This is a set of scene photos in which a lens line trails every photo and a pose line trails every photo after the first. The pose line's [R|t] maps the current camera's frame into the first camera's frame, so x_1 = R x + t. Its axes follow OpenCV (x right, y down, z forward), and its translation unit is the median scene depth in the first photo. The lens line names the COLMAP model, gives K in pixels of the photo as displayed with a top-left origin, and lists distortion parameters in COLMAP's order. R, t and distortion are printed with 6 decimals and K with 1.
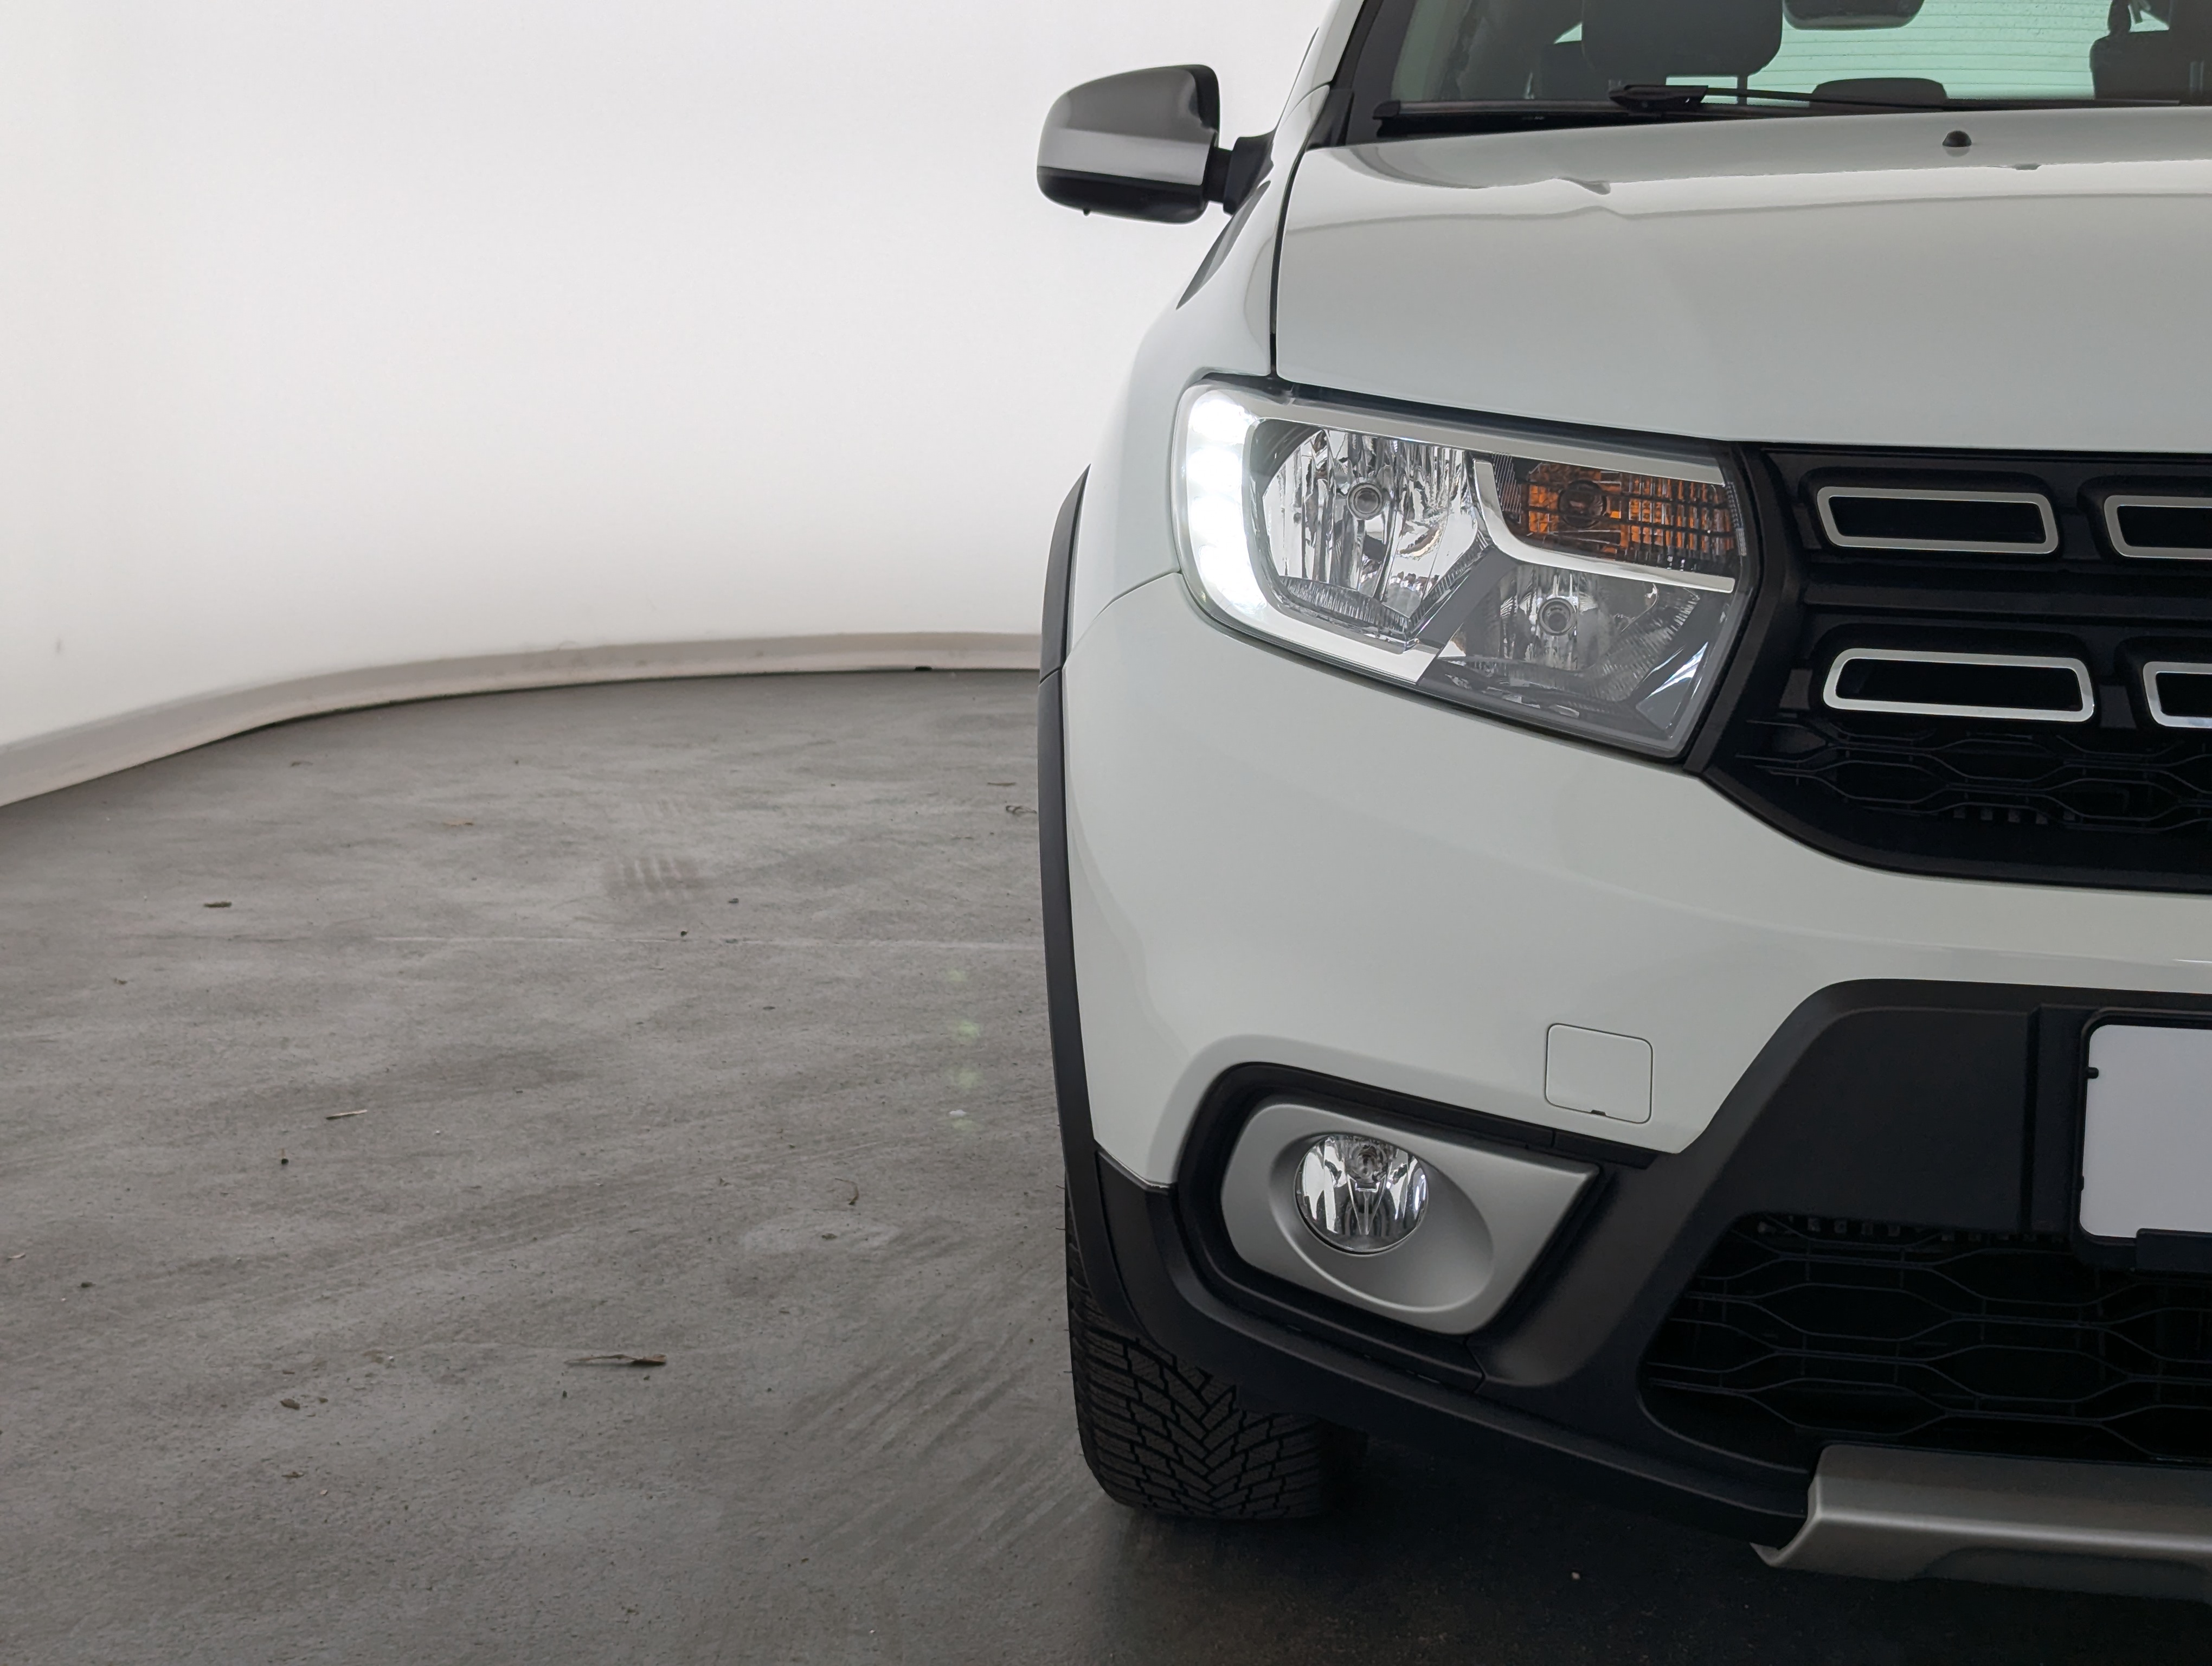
lens RADIAL K [[2813.3, 0, 1219.3], [0, 2813.3, 769.6], [0, 0, 1]] dist [0.023034, 0.024323]
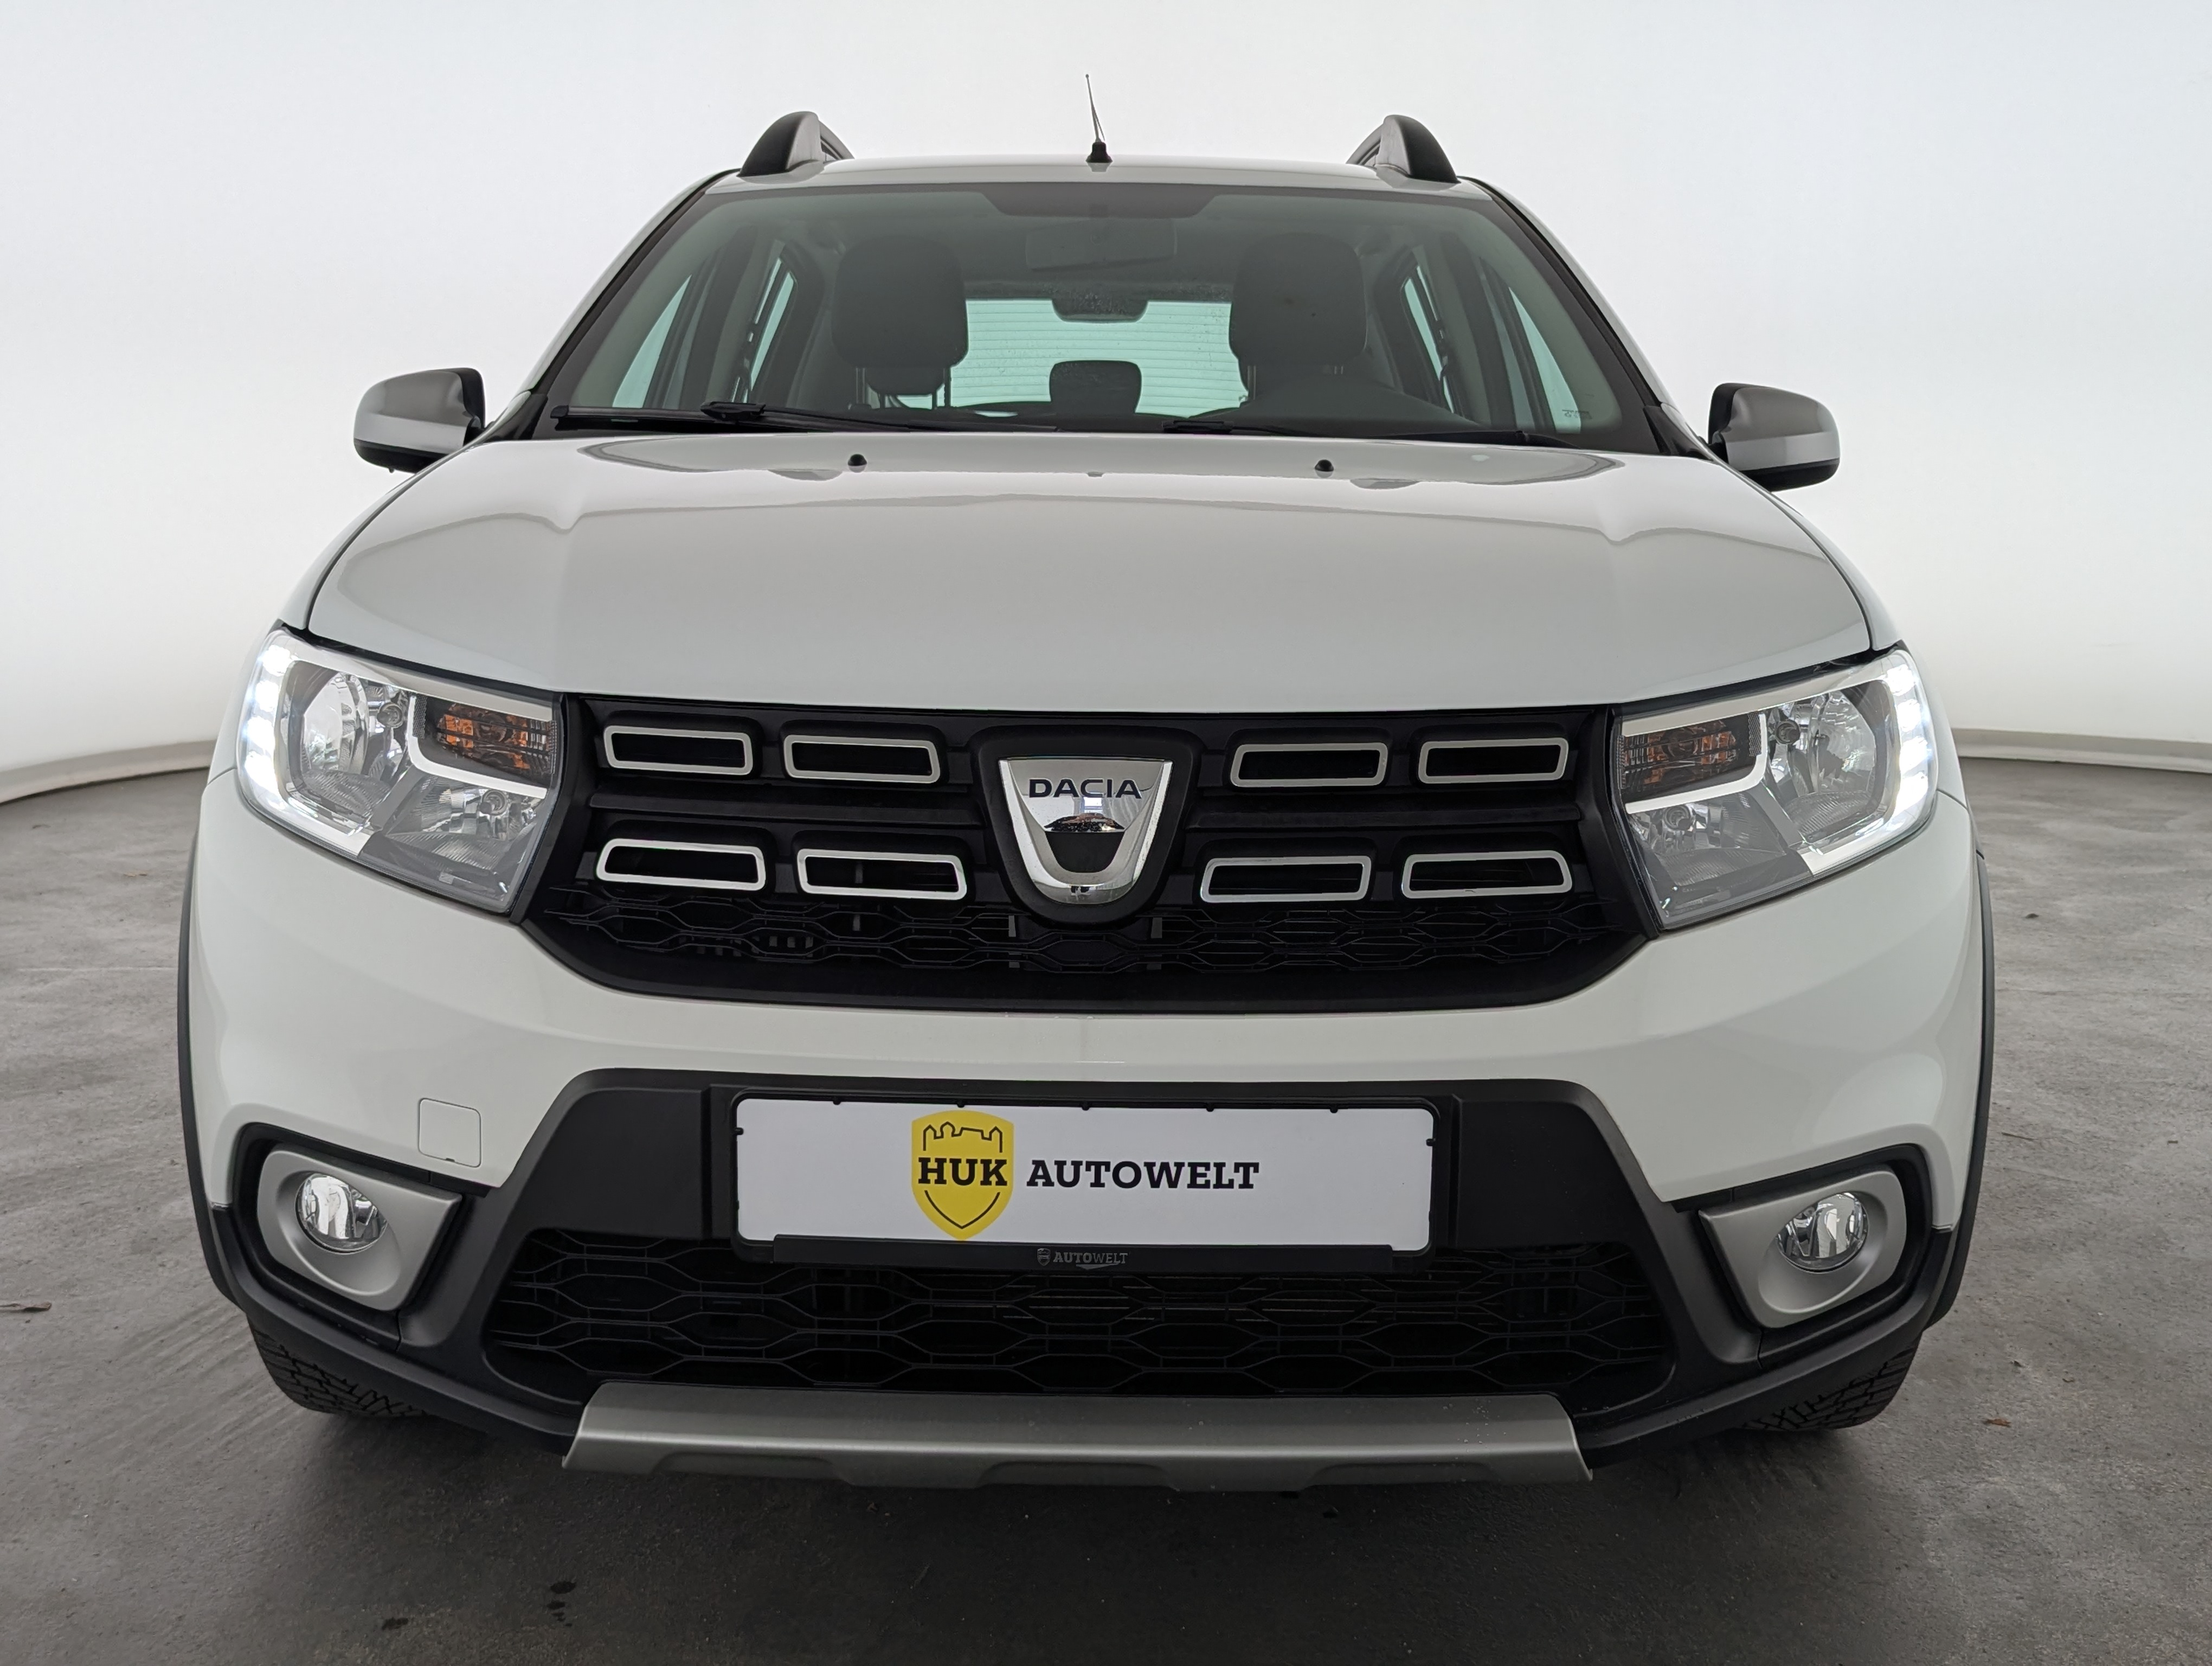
lens RADIAL K [[1982.2, 0, 1105.5], [0, 1982.2, 816.6], [0, 0, 1]] dist [0.087635, -0.119052]
pose [[0.994146, -0.008583, 0.107702, 0.297903], [0.007453, 0.999913, 0.010897, -0.051913], [-0.107786, -0.010031, 0.994124, -0.046234]]
